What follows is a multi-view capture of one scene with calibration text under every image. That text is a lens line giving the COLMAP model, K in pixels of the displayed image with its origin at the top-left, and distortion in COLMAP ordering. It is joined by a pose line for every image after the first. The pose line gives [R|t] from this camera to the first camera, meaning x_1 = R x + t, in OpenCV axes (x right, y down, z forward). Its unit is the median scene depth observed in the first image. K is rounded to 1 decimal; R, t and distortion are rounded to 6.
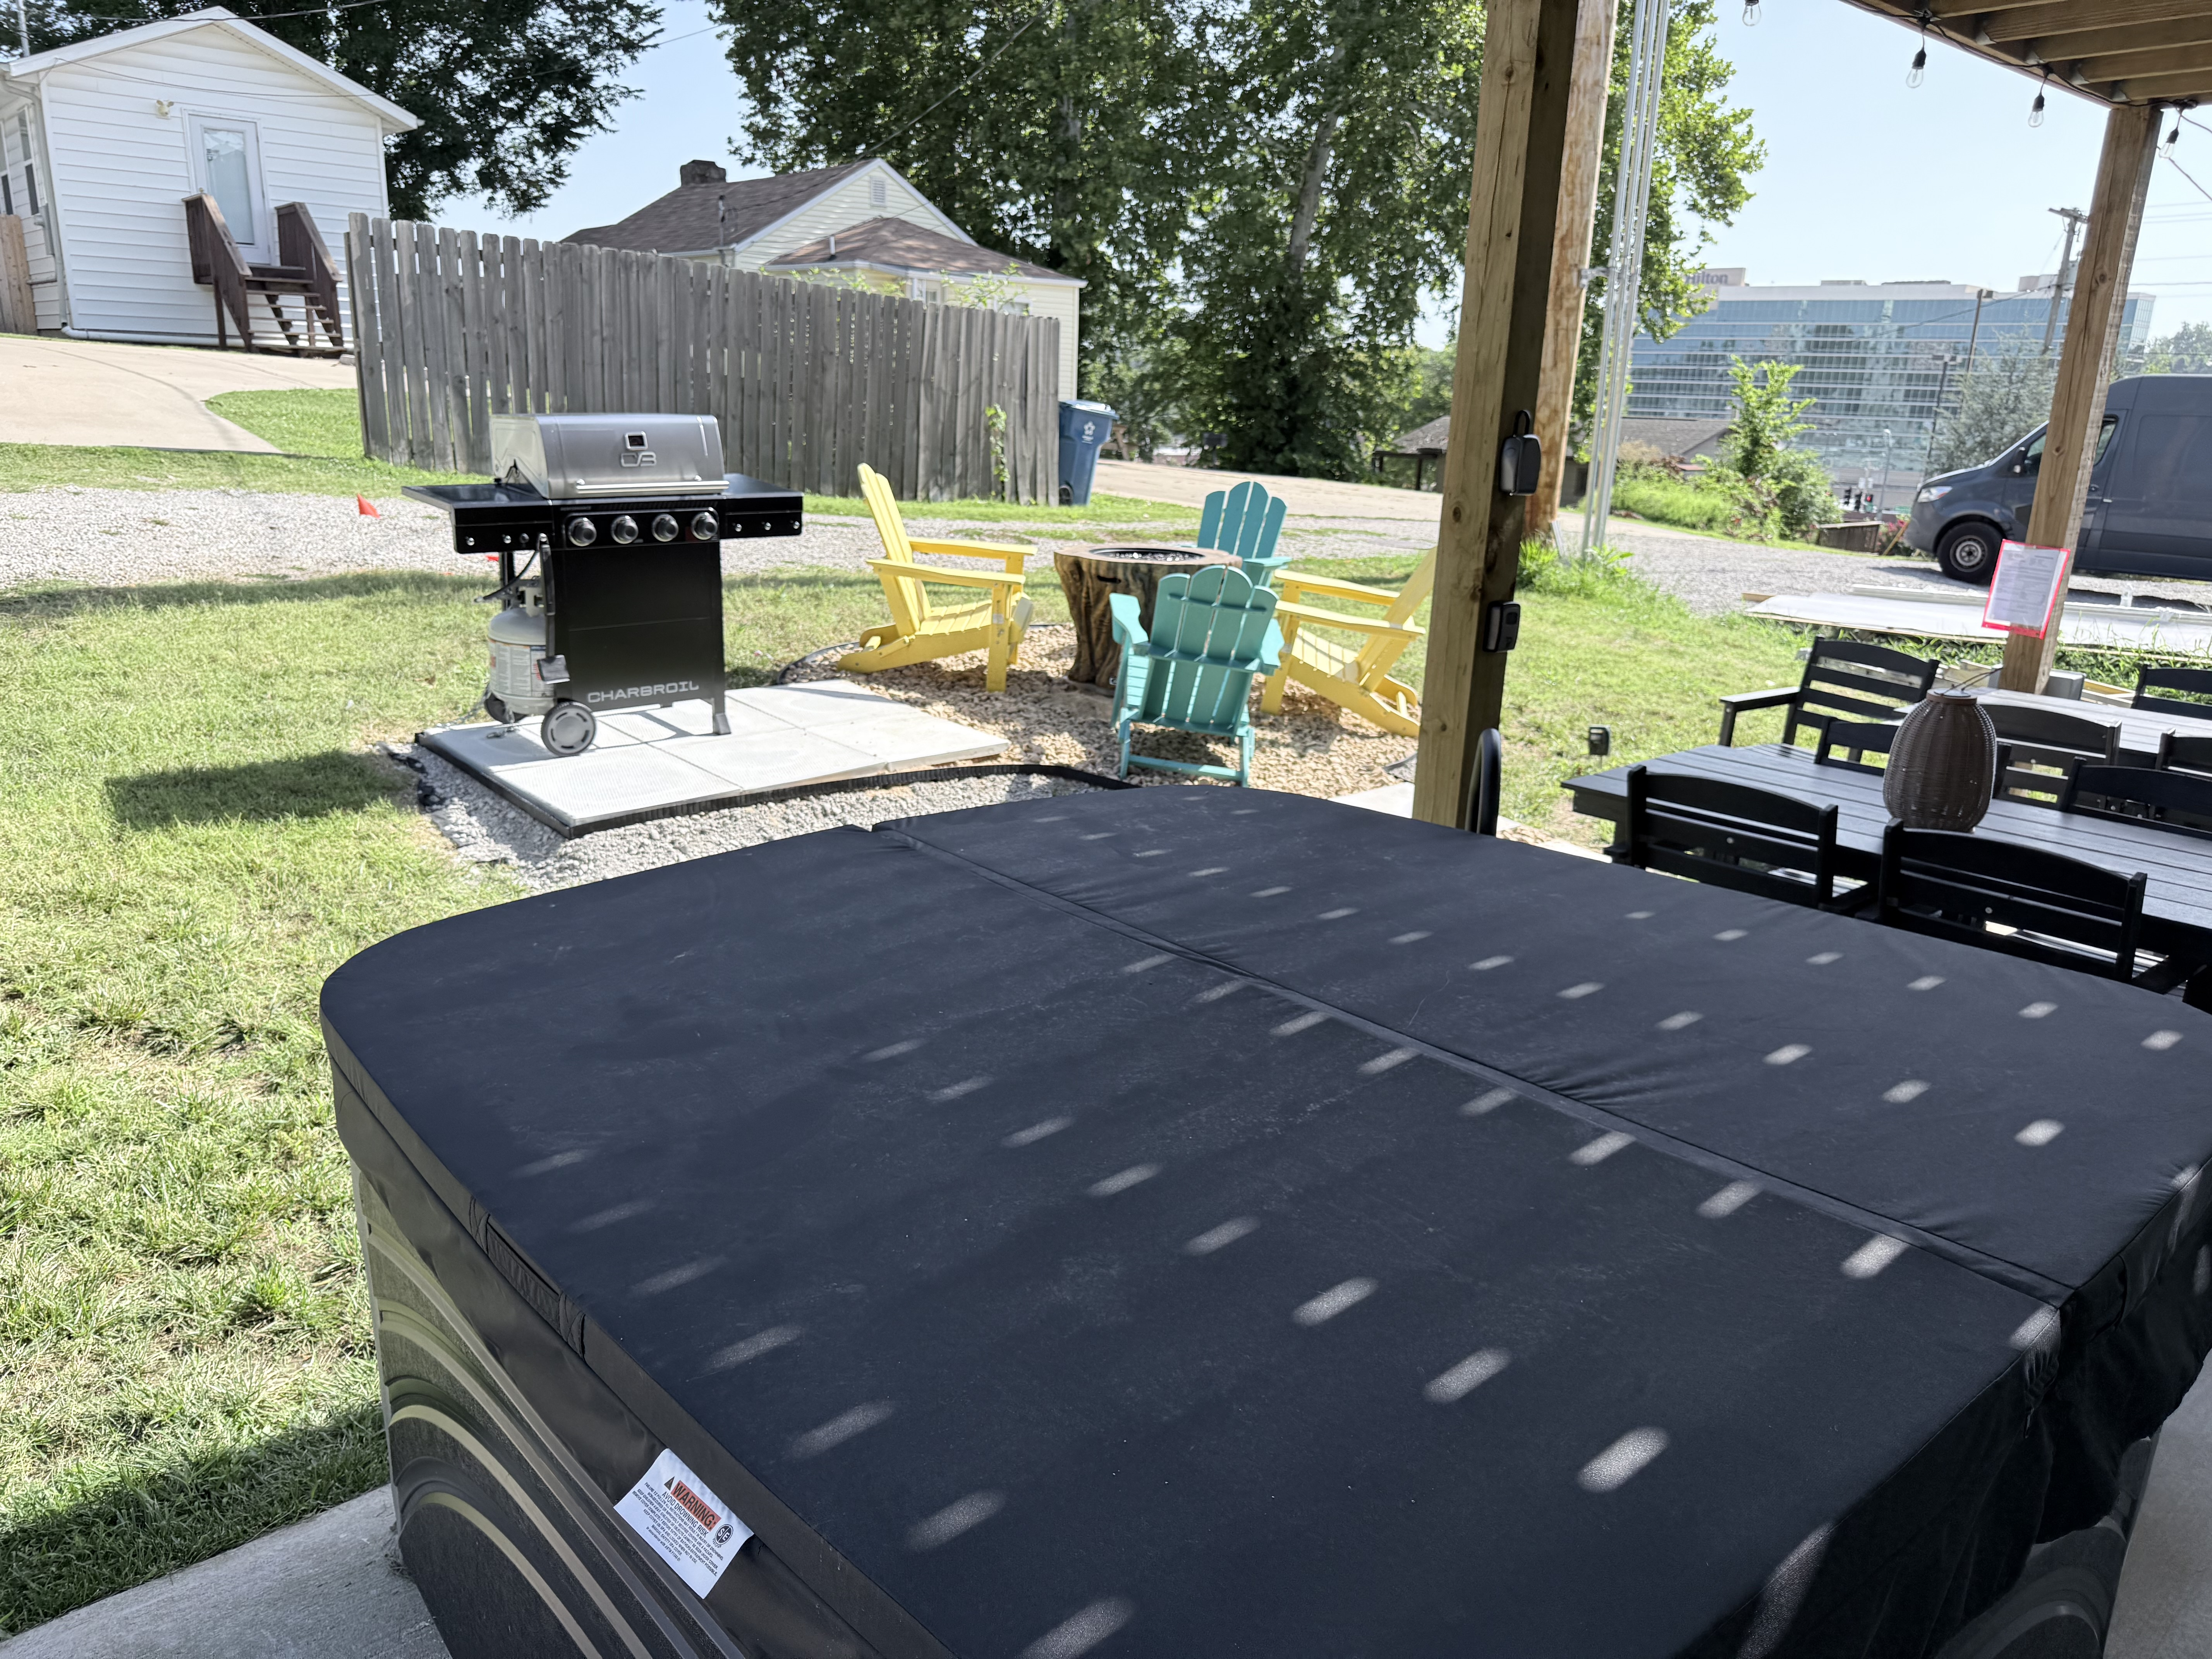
lens RADIAL K [[1561.0, 0, 1123.1], [0, 1561.0, 846.2], [0, 0, 1]] dist [0.046876, -0.055178]
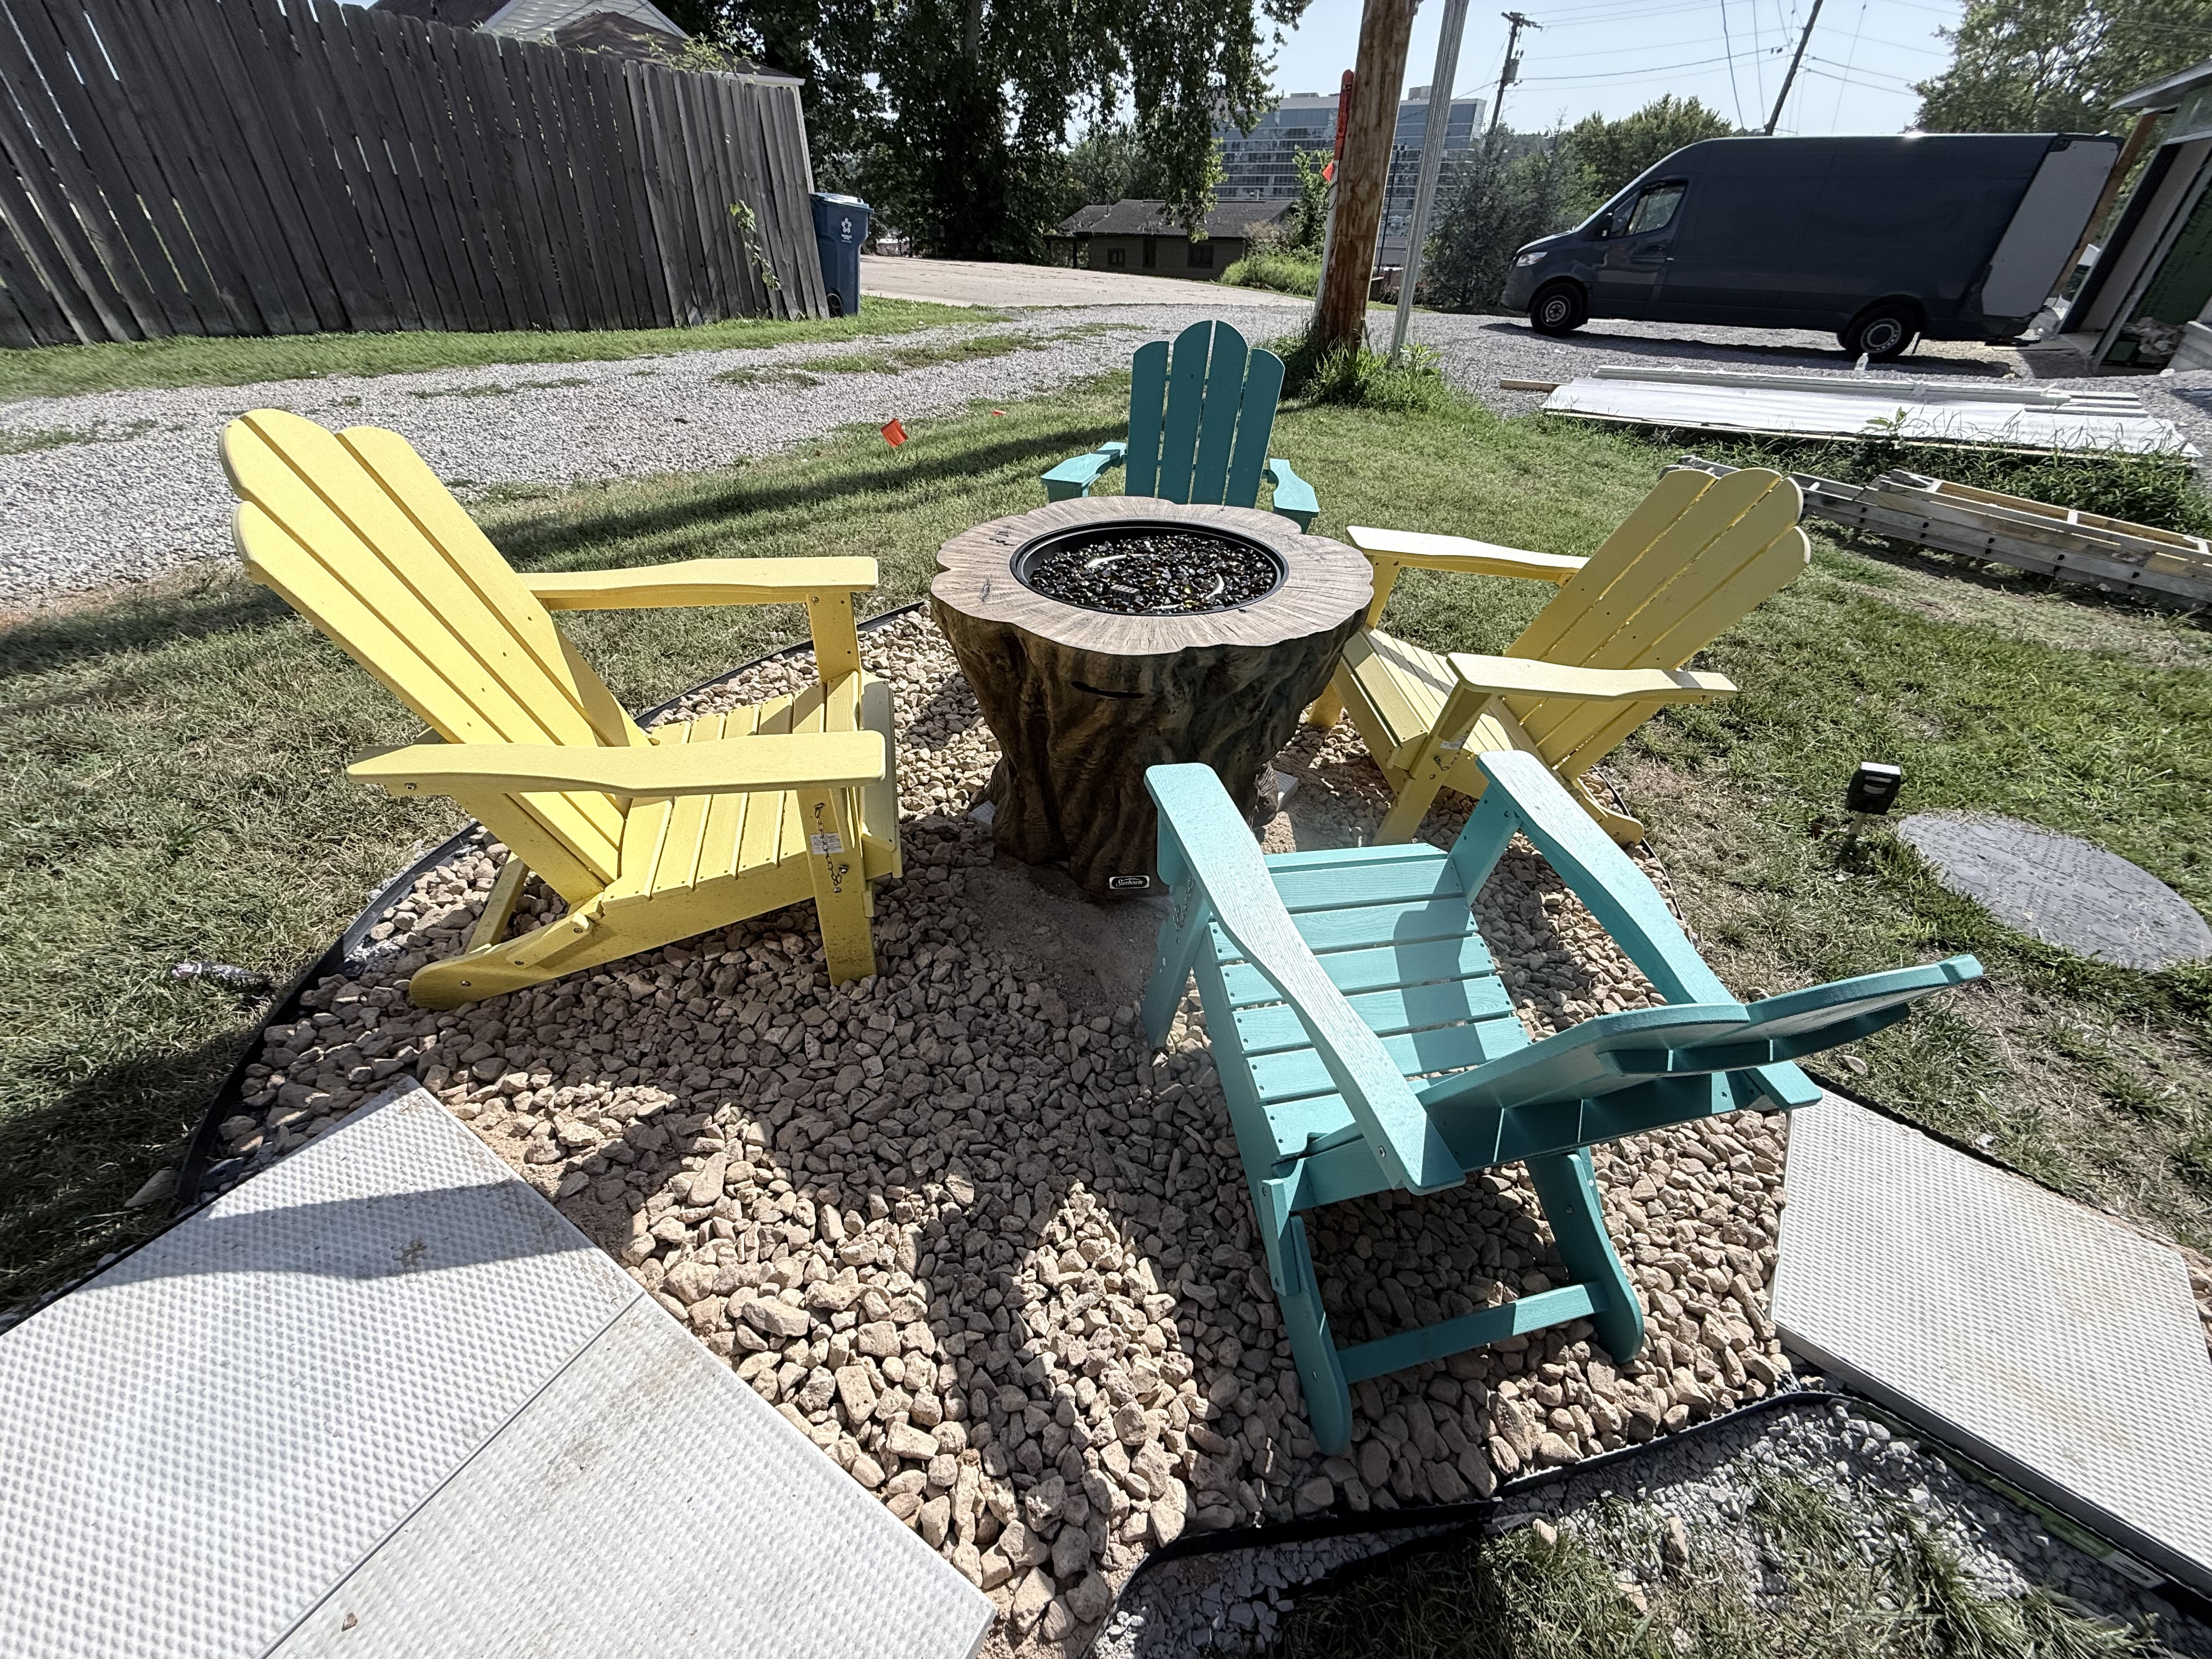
lens RADIAL K [[878.7, 0, 1100.0], [0, 878.7, 824.8], [0, 0, 1]] dist [-0.002292, 0.000857]
pose [[0.971596, -0.162468, 0.172061, -0.024065], [0.095120, 0.933883, 0.344694, -0.096679], [-0.216686, -0.318537, 0.922811, 0.358710]]
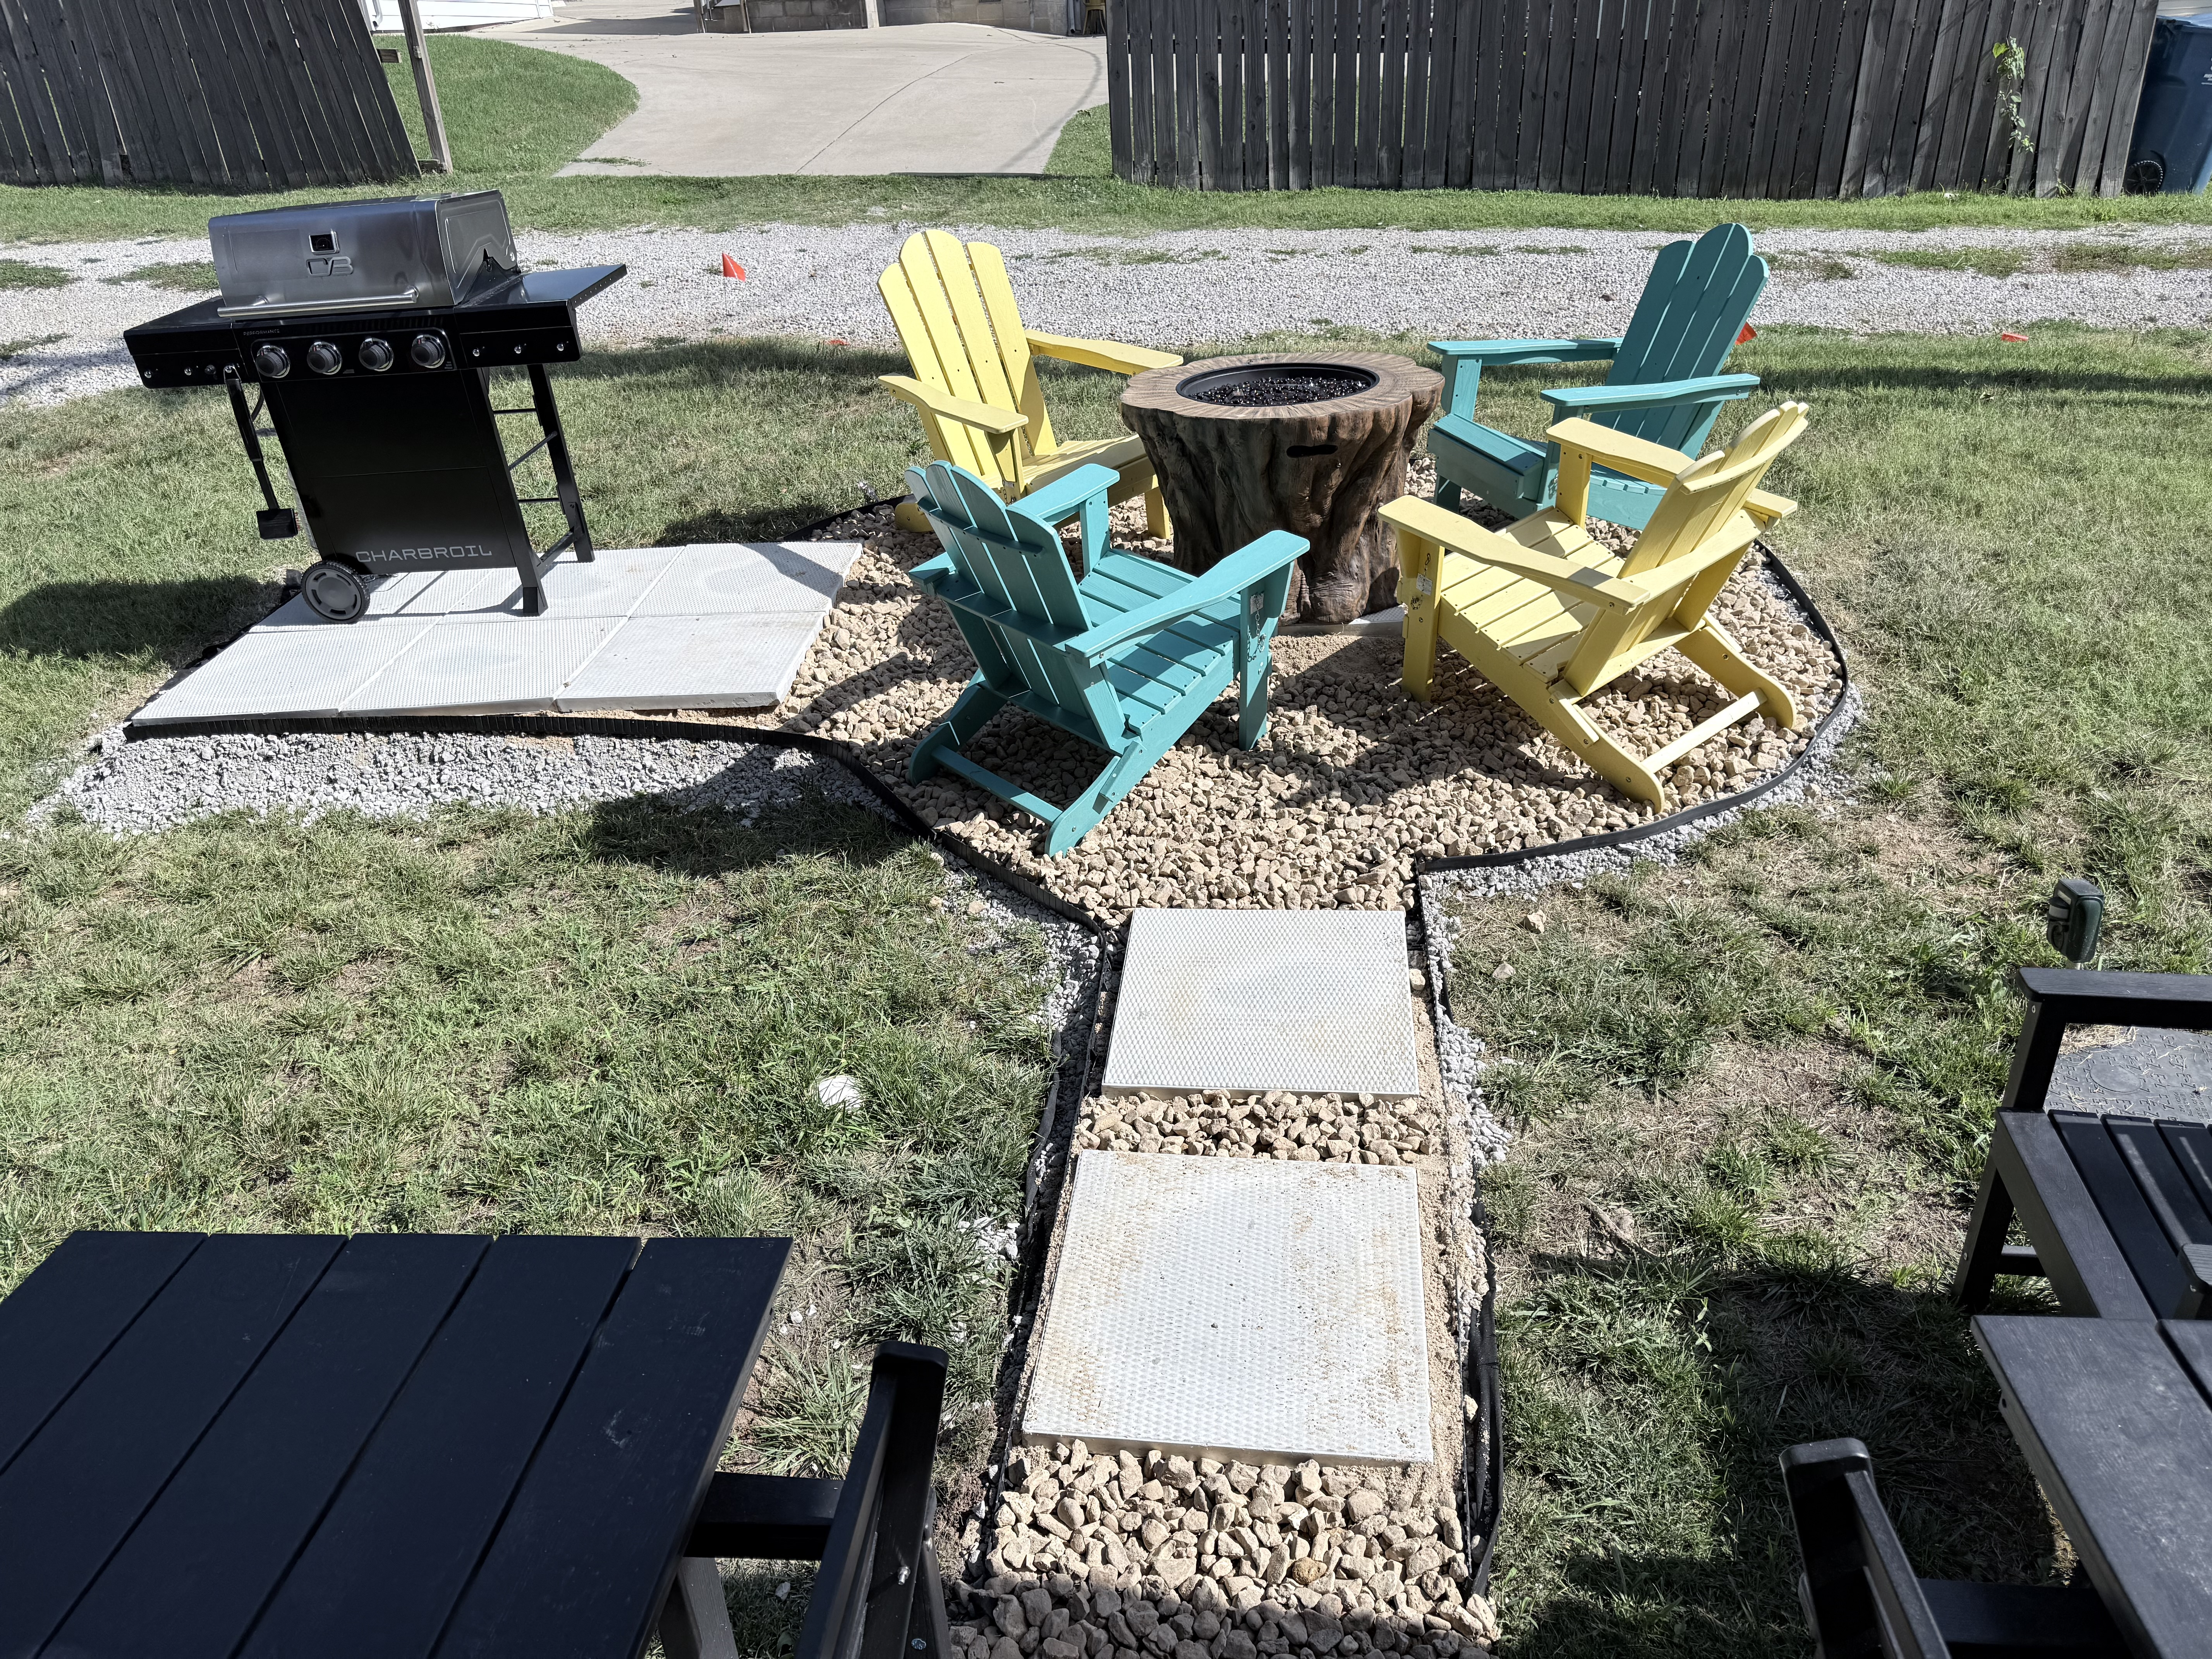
lens RADIAL K [[1561.0, 0, 1112.1], [0, 1561.0, 820.6], [0, 0, 1]] dist [0.046876, -0.055178]
pose [[0.671511, 0.261793, -0.693208, 0.198967], [-0.128675, 0.962495, 0.238843, -0.076653], [0.729737, -0.071188, 0.680012, 0.258460]]
